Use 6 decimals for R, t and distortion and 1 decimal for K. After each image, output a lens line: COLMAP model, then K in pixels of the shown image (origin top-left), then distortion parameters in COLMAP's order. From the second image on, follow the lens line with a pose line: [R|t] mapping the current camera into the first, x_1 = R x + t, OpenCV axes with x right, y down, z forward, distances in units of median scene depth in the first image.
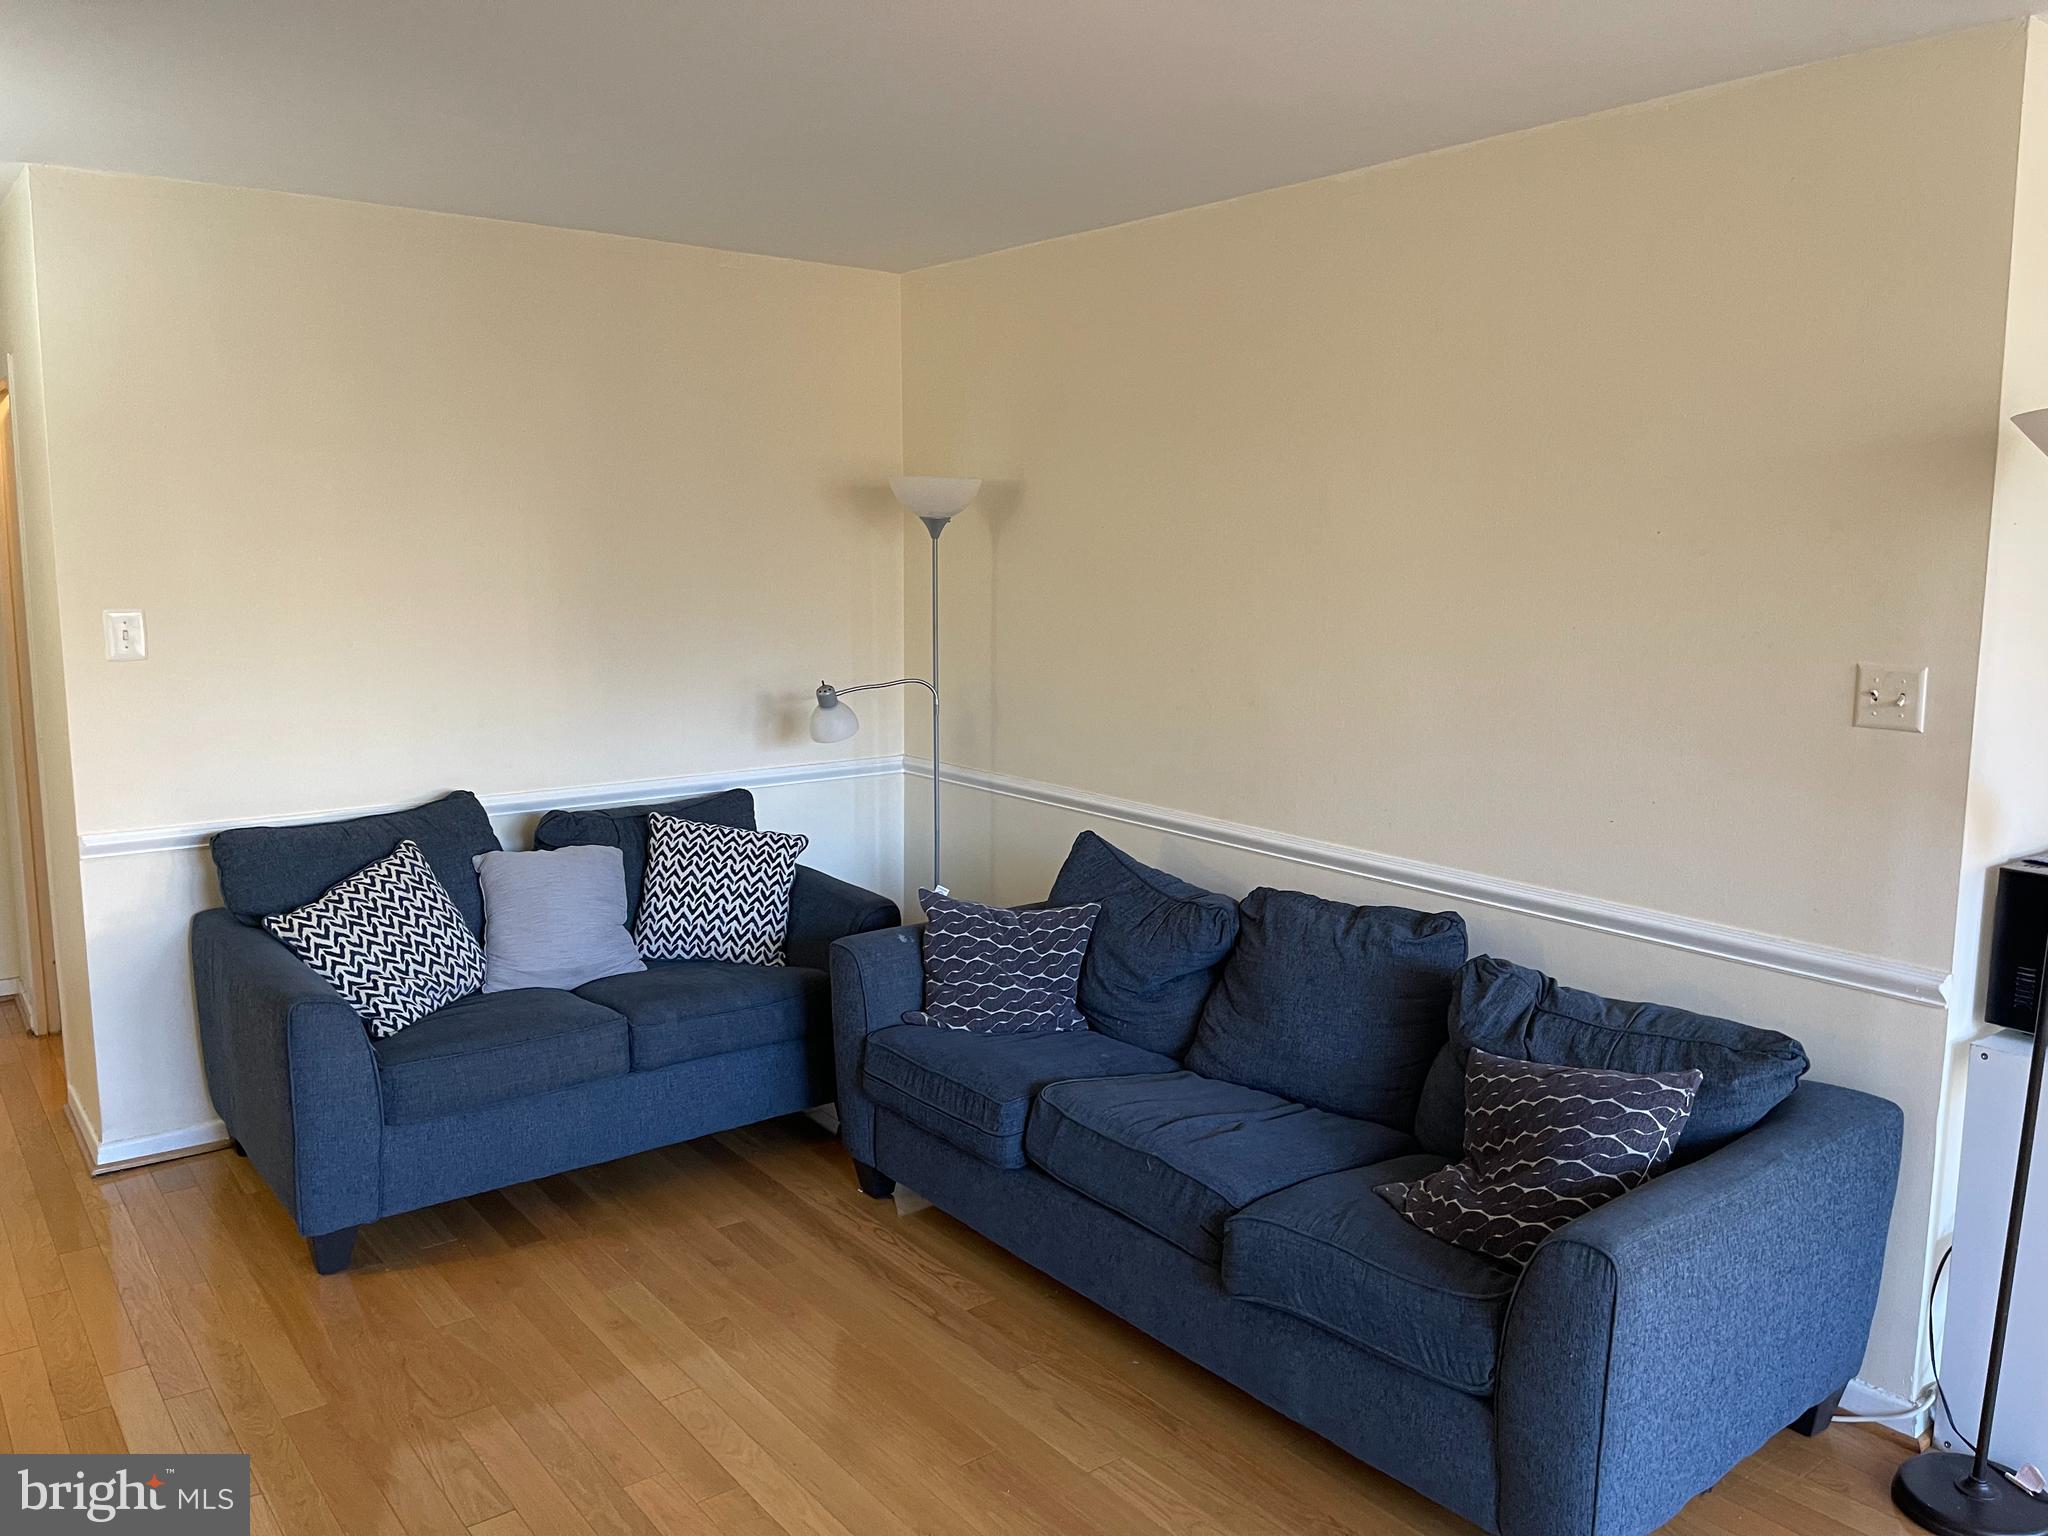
lens RADIAL K [[1553.6, 0, 1024.0], [0, 1553.6, 768.0], [0, 0, 1]] dist [0.073251, -0.101678]
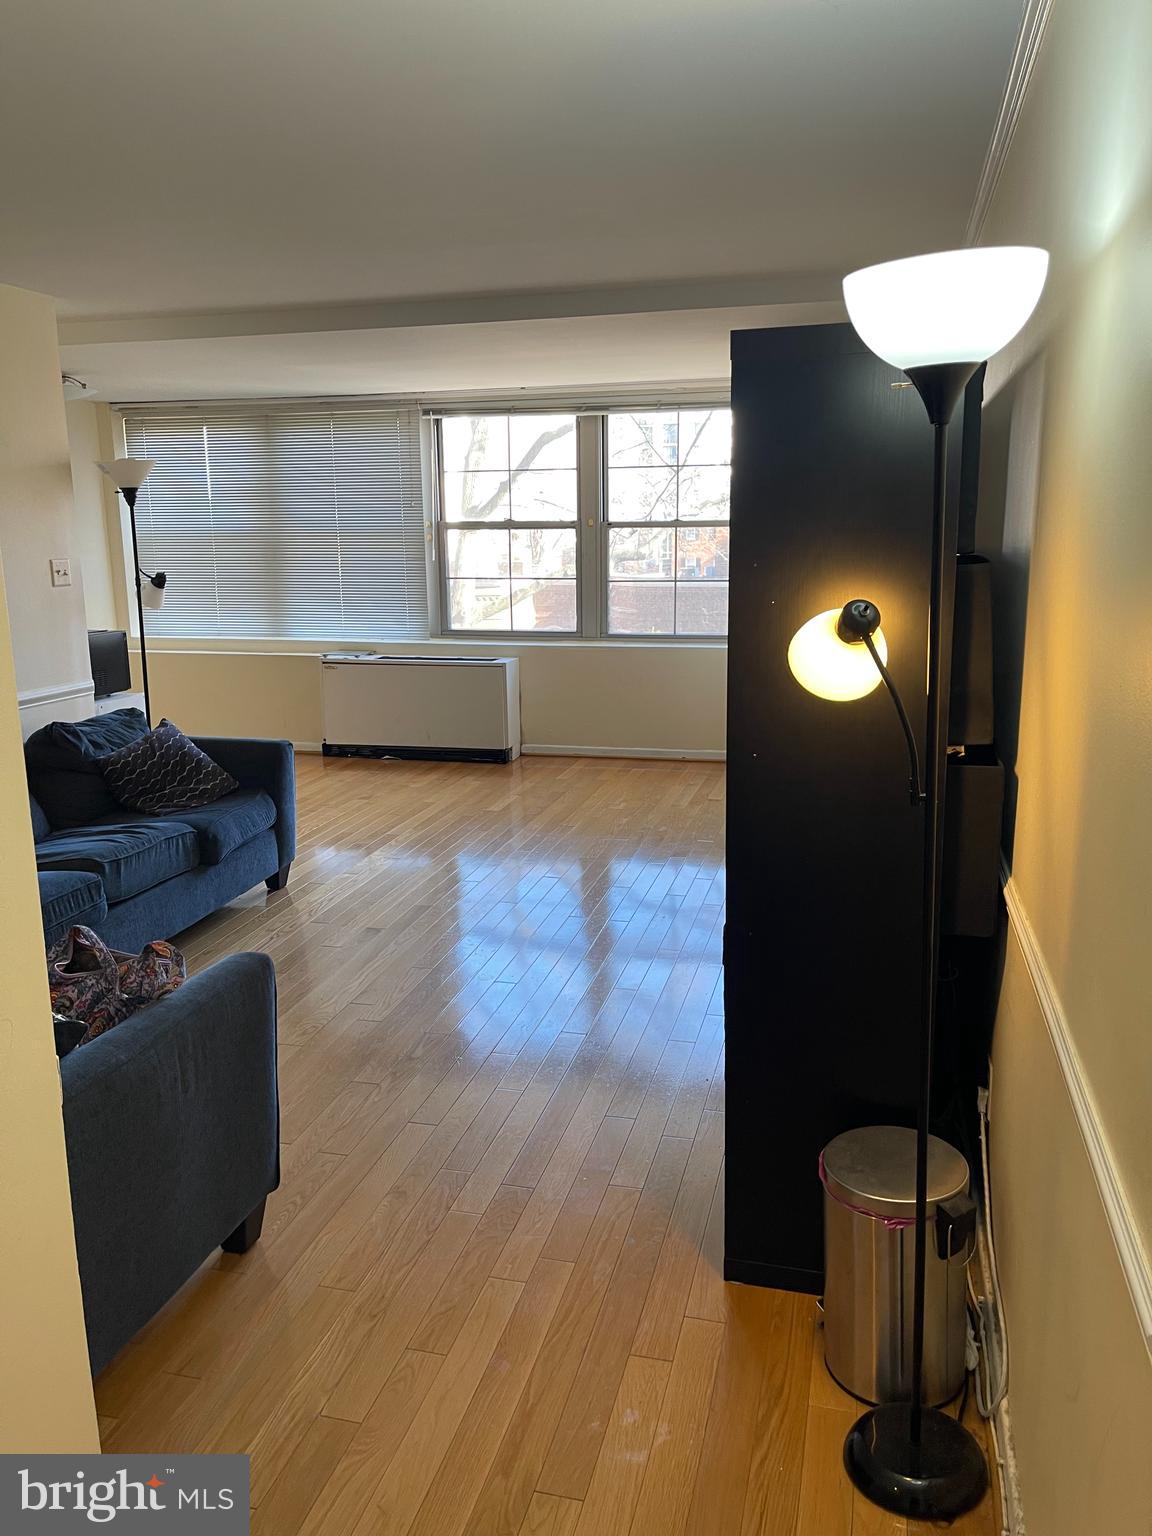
lens RADIAL K [[1165.2, 0, 576.0], [0, 1165.2, 768.0], [0, 0, 1]] dist [0.073251, -0.101678]
pose [[-0.623331, -0.164654, 0.764426, -0.899234], [0.114064, 0.947977, 0.297201, -0.136634], [-0.773594, 0.272448, -0.572123, 0.994483]]
